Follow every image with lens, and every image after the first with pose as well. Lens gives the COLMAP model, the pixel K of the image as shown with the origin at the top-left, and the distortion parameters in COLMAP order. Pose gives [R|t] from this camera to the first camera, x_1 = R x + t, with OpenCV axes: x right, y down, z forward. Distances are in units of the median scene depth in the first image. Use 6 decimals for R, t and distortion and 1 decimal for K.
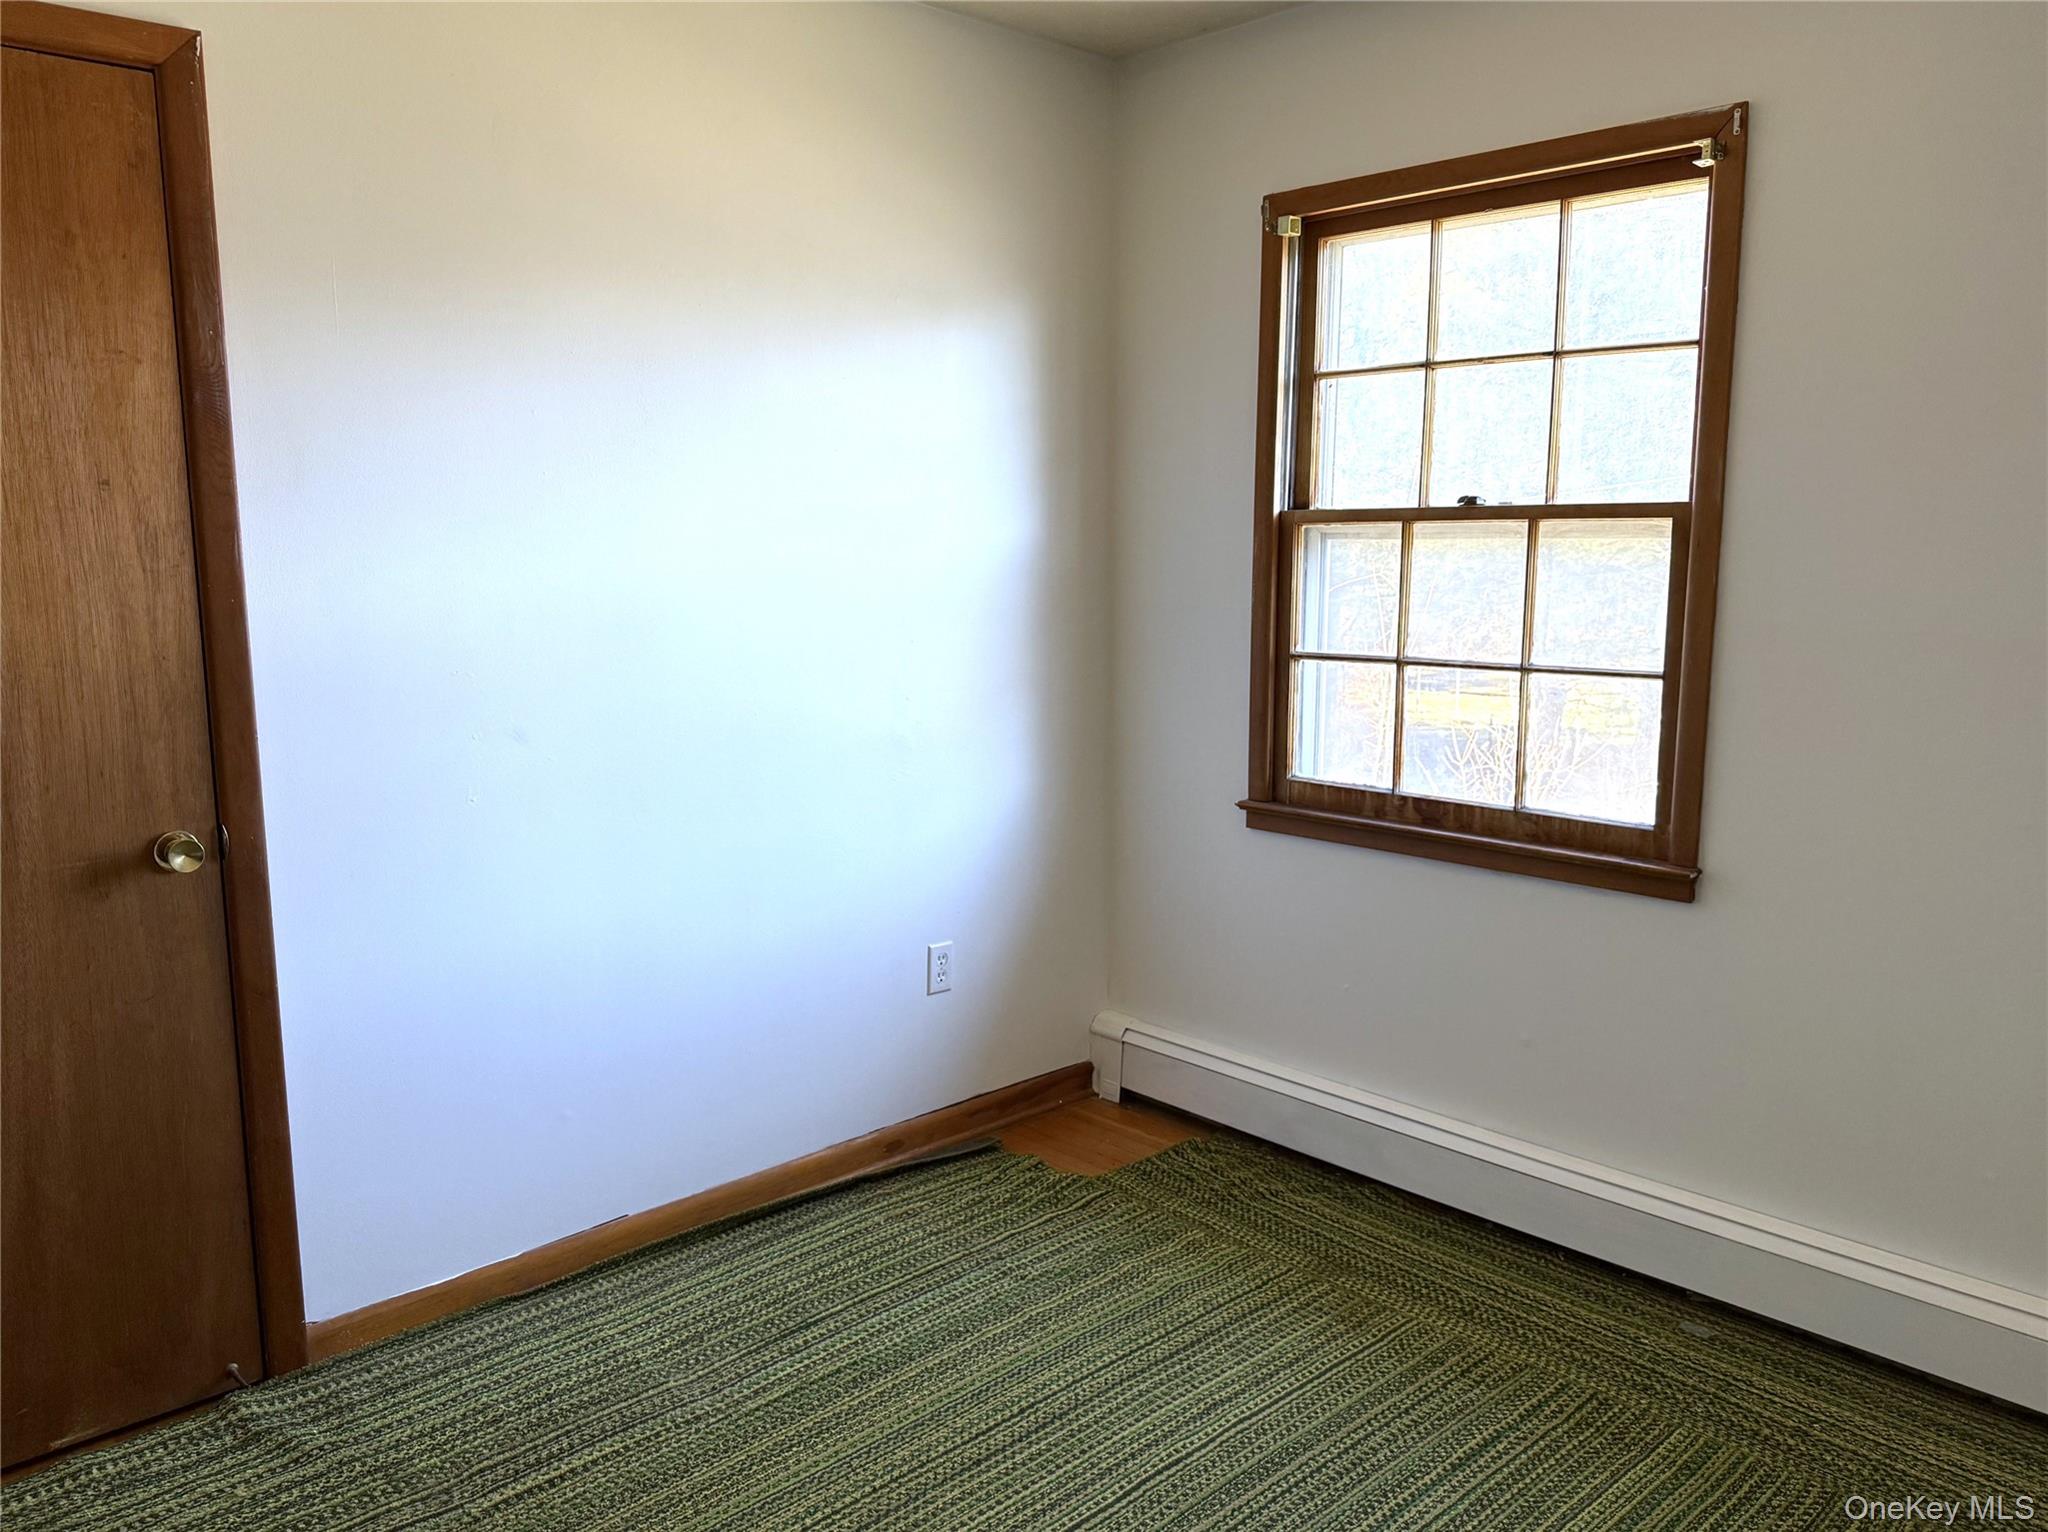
lens RADIAL K [[1533.0, 0, 1017.2], [0, 1533.0, 764.6], [0, 0, 1]] dist [0.106134, -0.034434]
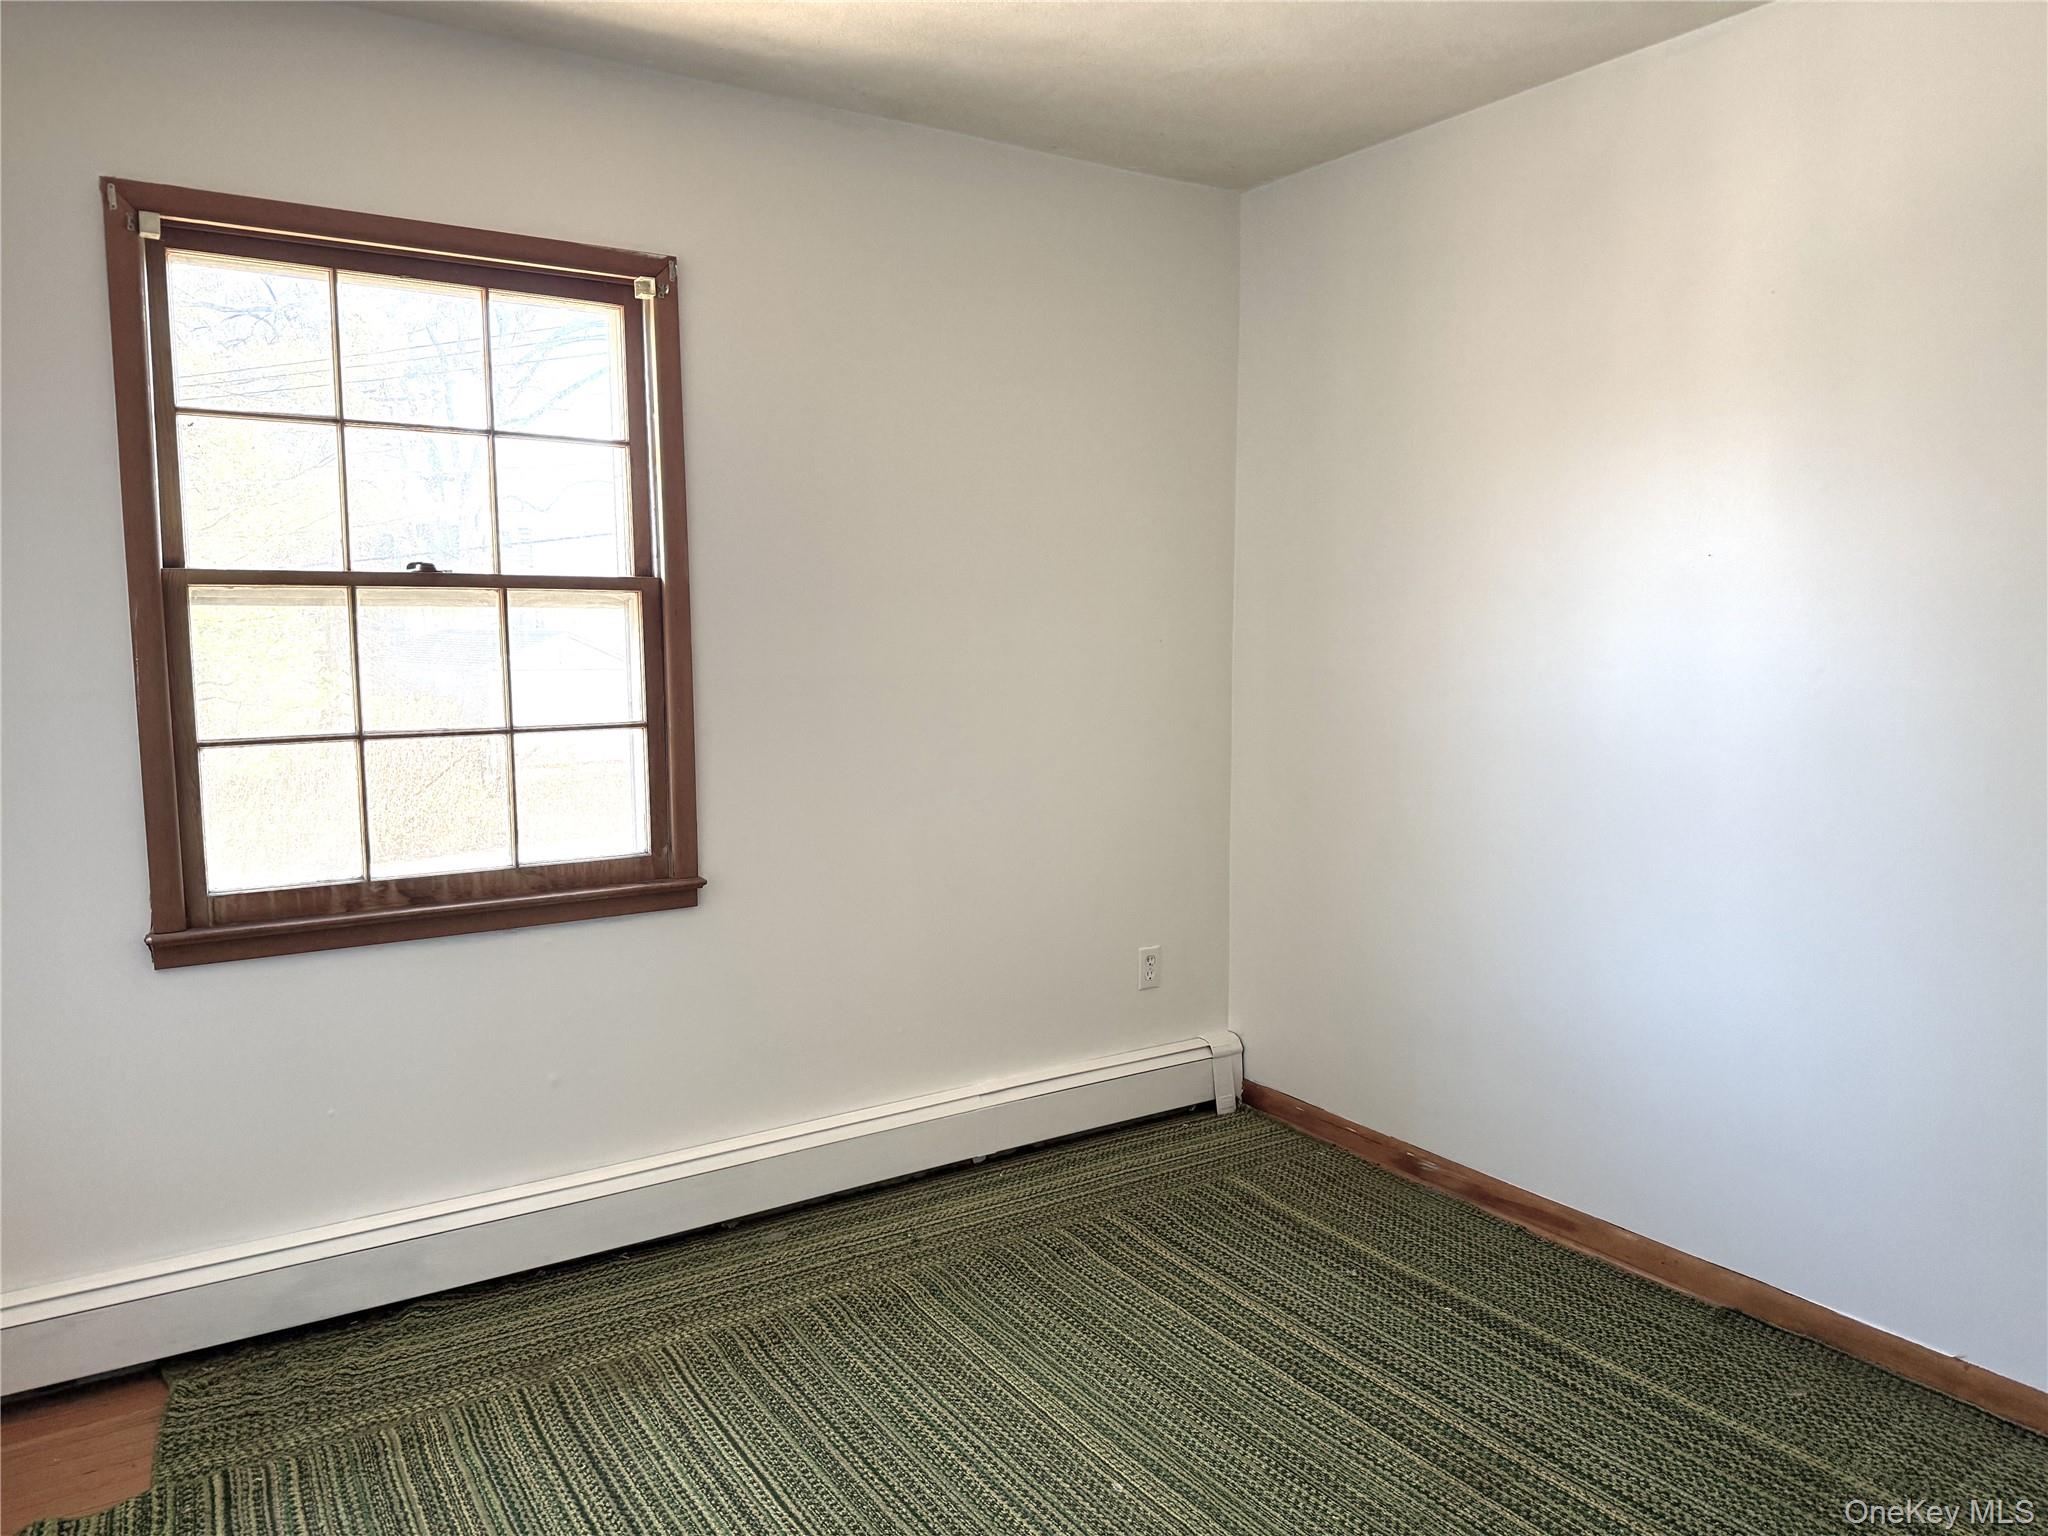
lens RADIAL K [[1443.2, 0, 1019.3], [0, 1443.2, 777.3], [0, 0, 1]] dist [0.056258, -0.067159]
pose [[0.197040, -0.107631, 0.974470, -0.537829], [0.147467, 0.985901, 0.079075, -0.055933], [-0.969241, 0.128121, 0.210134, 0.455331]]
